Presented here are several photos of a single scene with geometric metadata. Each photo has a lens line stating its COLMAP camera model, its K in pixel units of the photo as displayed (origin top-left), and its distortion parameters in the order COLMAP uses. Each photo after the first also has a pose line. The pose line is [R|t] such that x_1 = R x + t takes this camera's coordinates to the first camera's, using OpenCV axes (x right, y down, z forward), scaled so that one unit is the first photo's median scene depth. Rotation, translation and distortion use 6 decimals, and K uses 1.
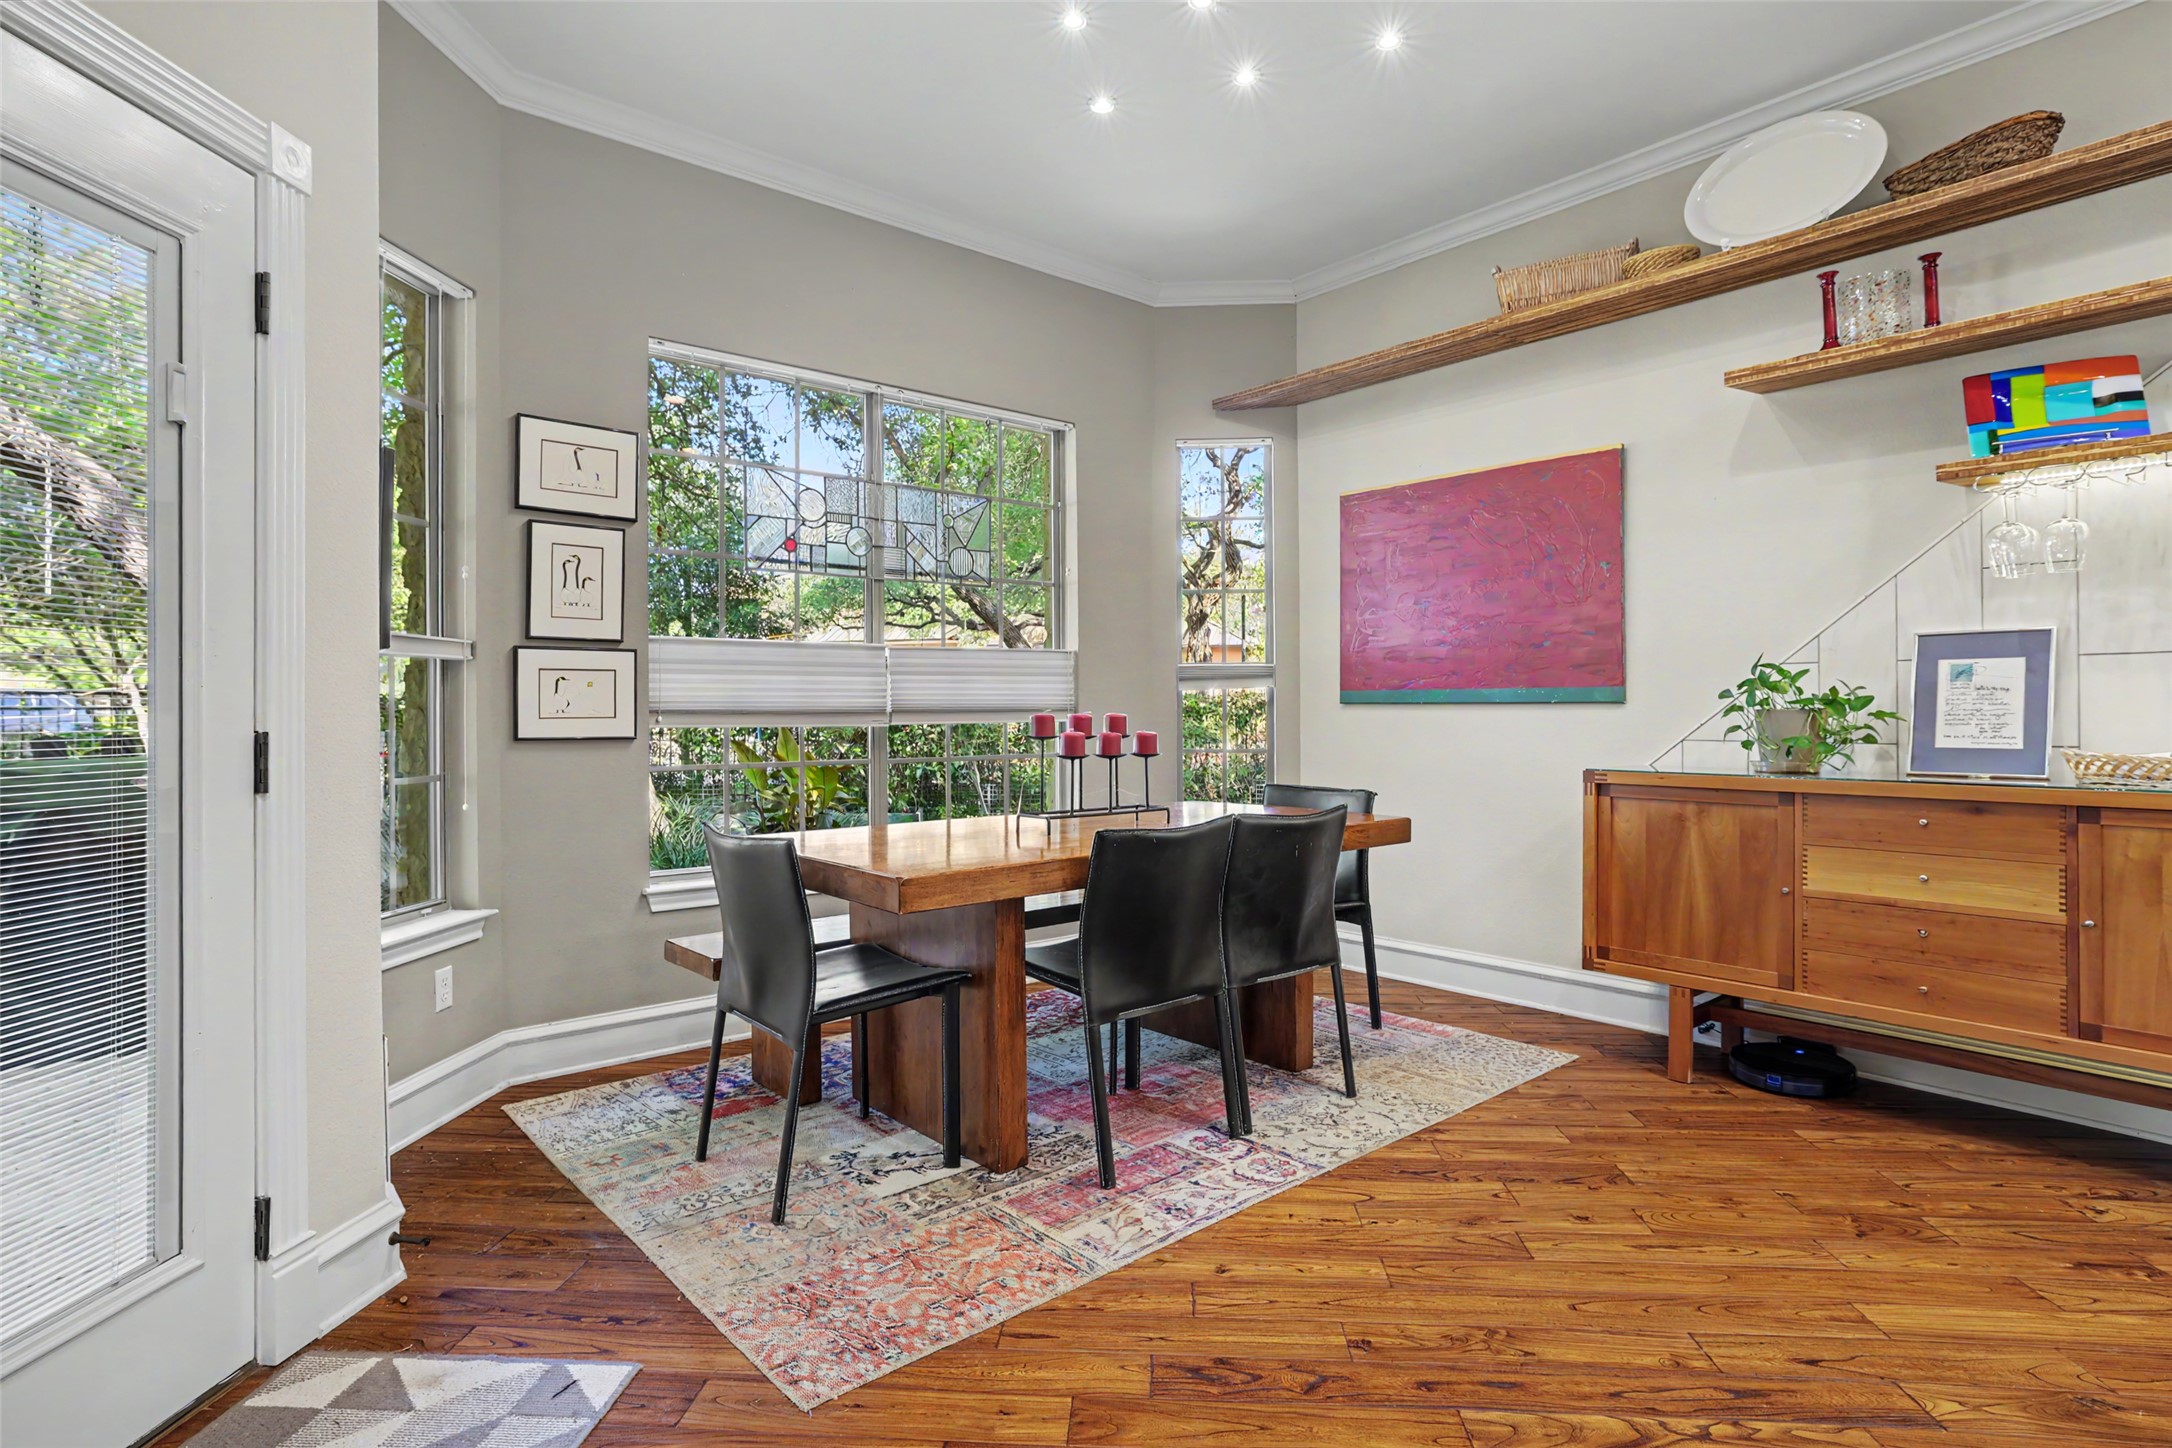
lens RADIAL K [[1082.6, 0, 1091.1], [0, 1082.6, 707.6], [0, 0, 1]] dist [-0.039355, 0.020110]
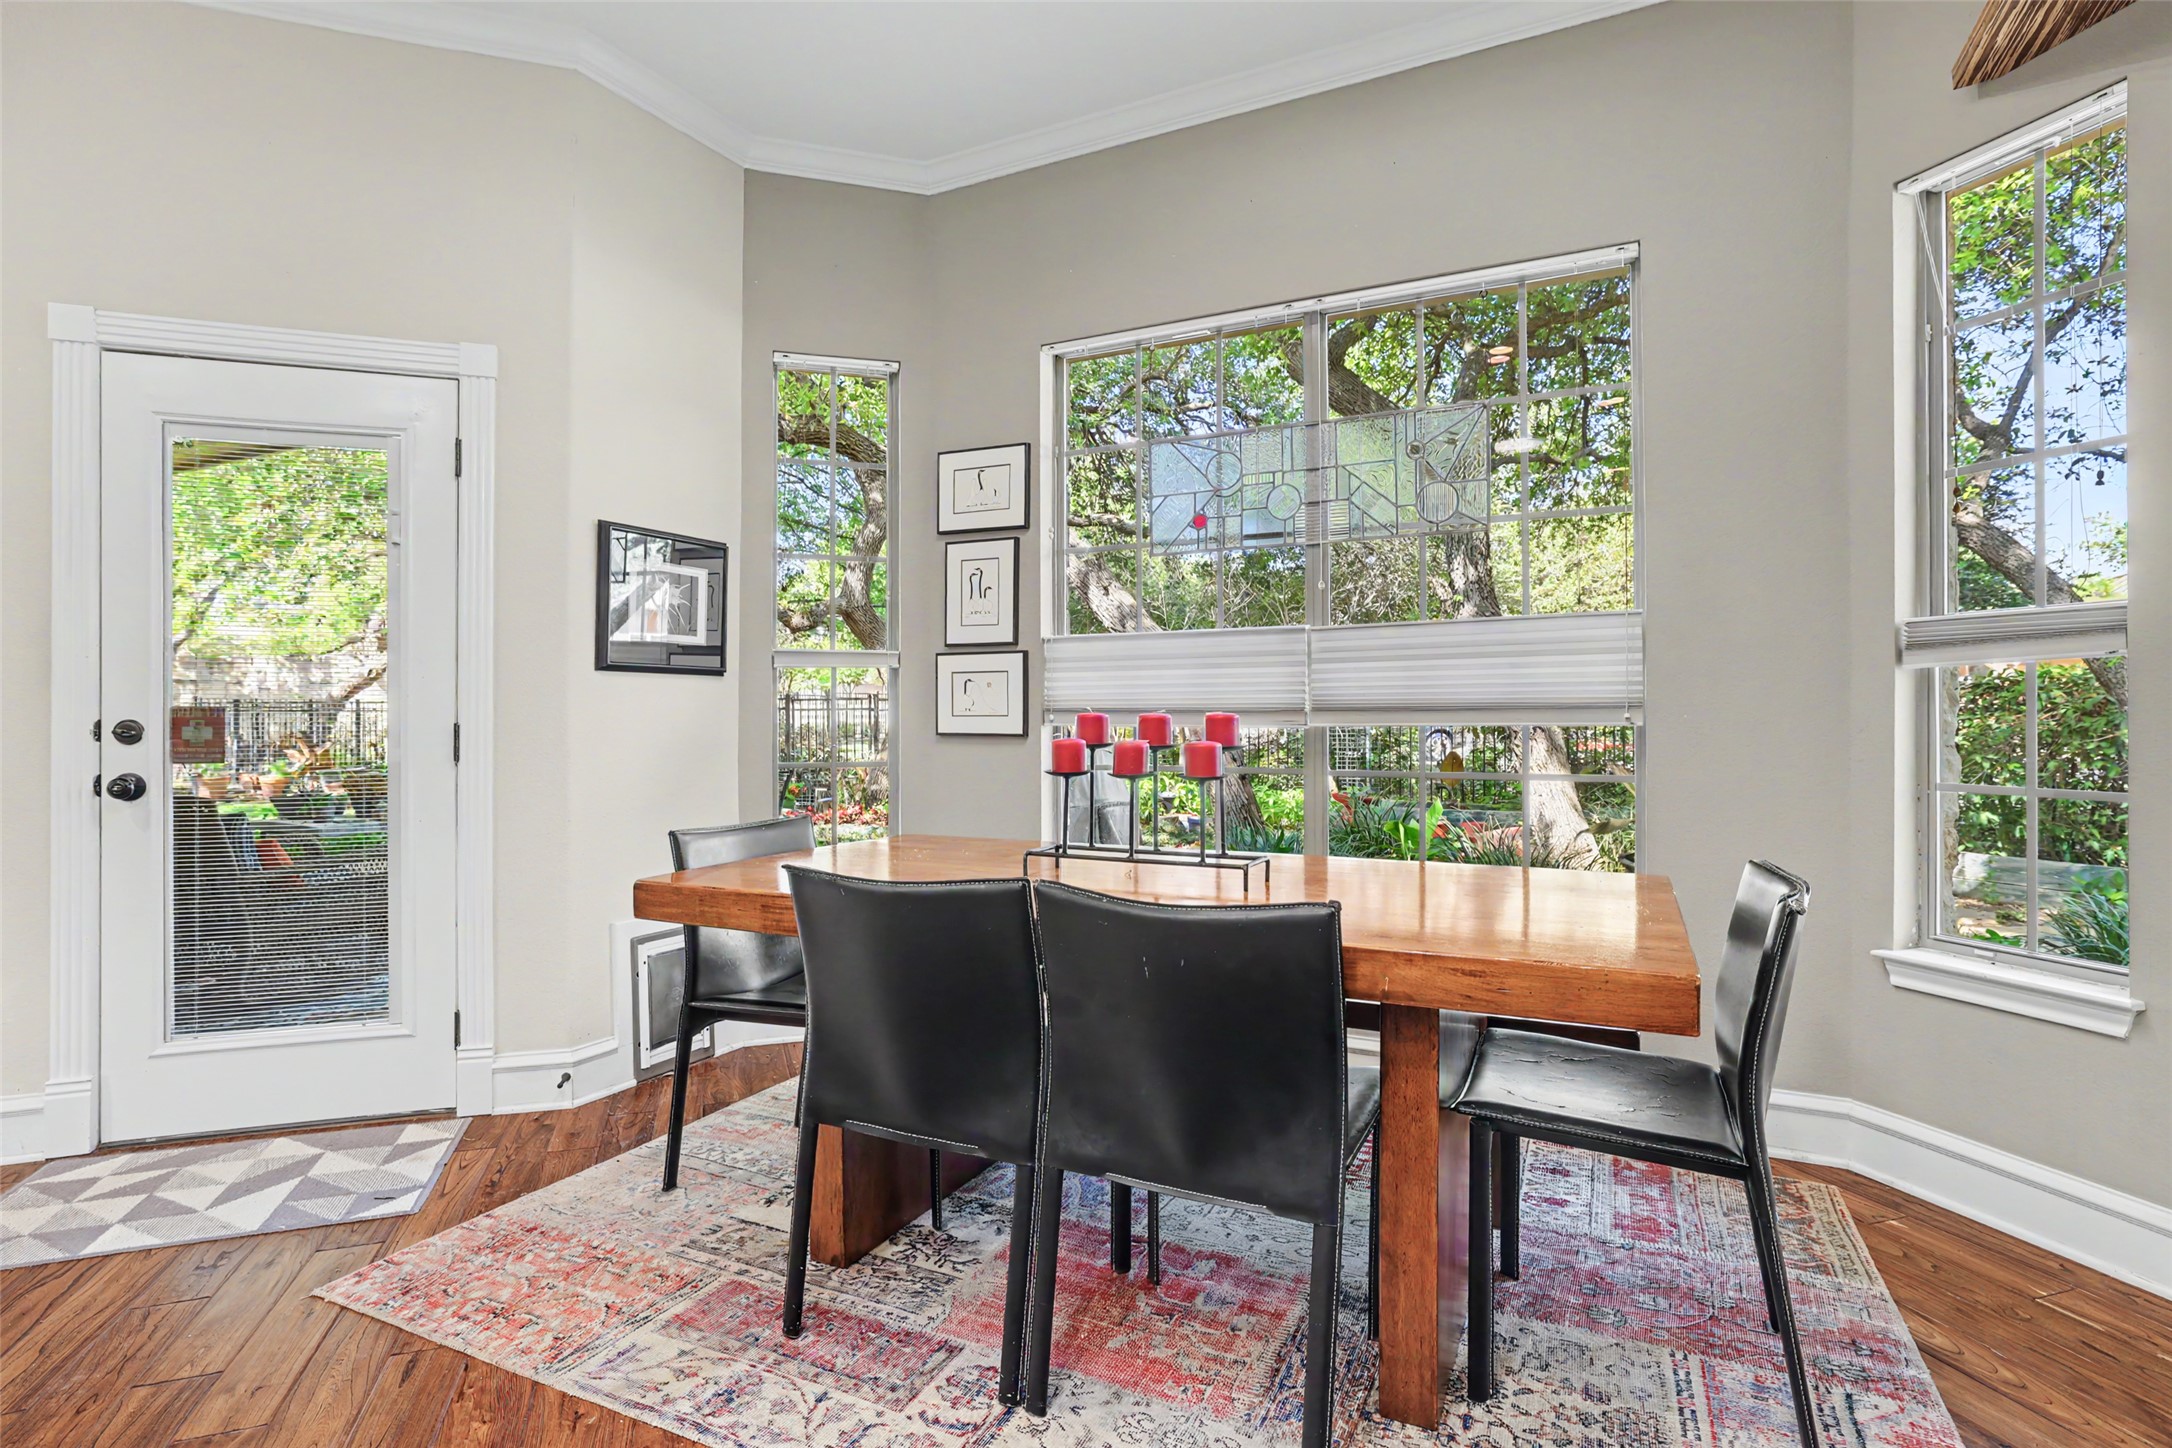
lens RADIAL K [[1081.6, 0, 1078.5], [0, 1081.6, 710.2], [0, 0, 1]] dist [-0.023844, 0.000246]
pose [[0.402022, 0.000065, -0.915630, 0.589060], [0.002100, 0.999997, 0.000993, 0.003262], [0.915628, -0.002323, 0.402021, 0.657205]]
